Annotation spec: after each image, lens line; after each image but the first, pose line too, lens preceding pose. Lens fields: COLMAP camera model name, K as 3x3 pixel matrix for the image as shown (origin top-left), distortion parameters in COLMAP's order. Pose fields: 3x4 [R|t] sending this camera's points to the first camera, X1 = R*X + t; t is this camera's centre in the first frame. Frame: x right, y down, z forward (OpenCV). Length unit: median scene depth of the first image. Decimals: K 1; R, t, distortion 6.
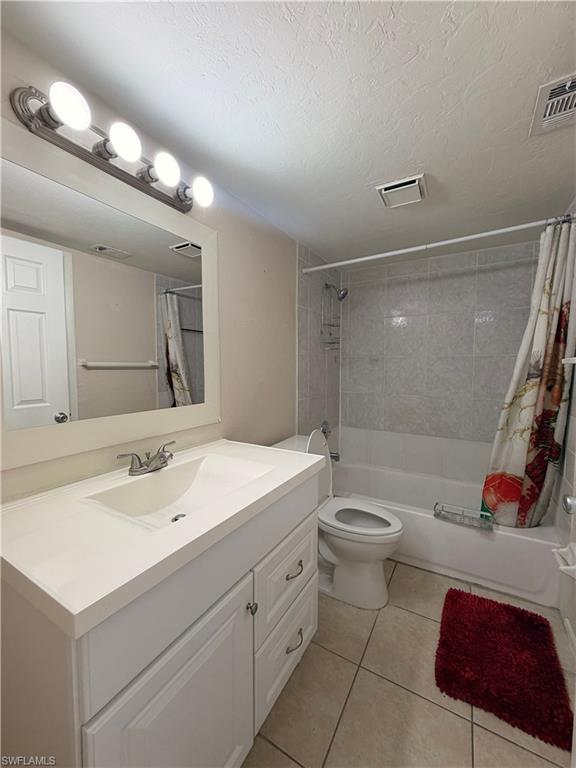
lens RADIAL K [[307.2, 0, 284.8], [0, 307.2, 388.4], [0, 0, 1]] dist [-0.001363, 0.000141]
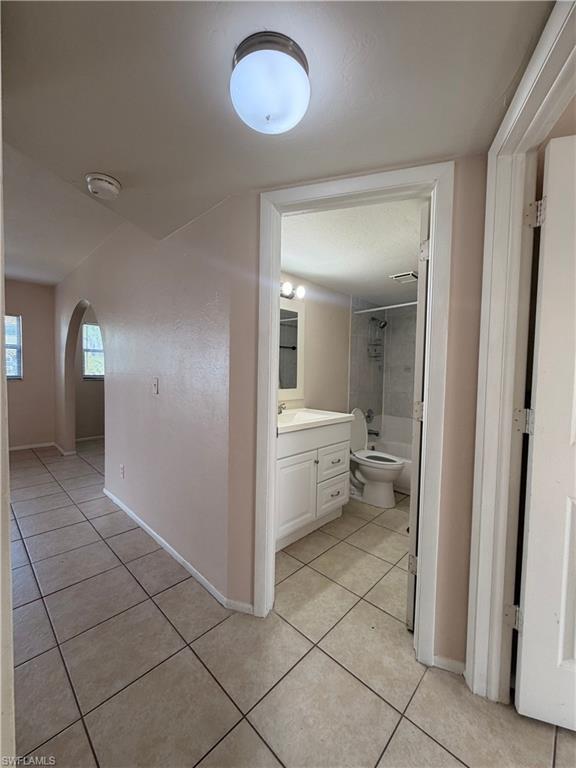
lens RADIAL K [[307.2, 0, 286.0], [0, 307.2, 382.1], [0, 0, 1]] dist [-0.001363, 0.000141]
pose [[0.973548, 0.025691, -0.227032, 0.086403], [-0.034133, 0.998861, -0.033334, 0.047666], [0.225917, 0.040202, 0.973317, -0.656630]]
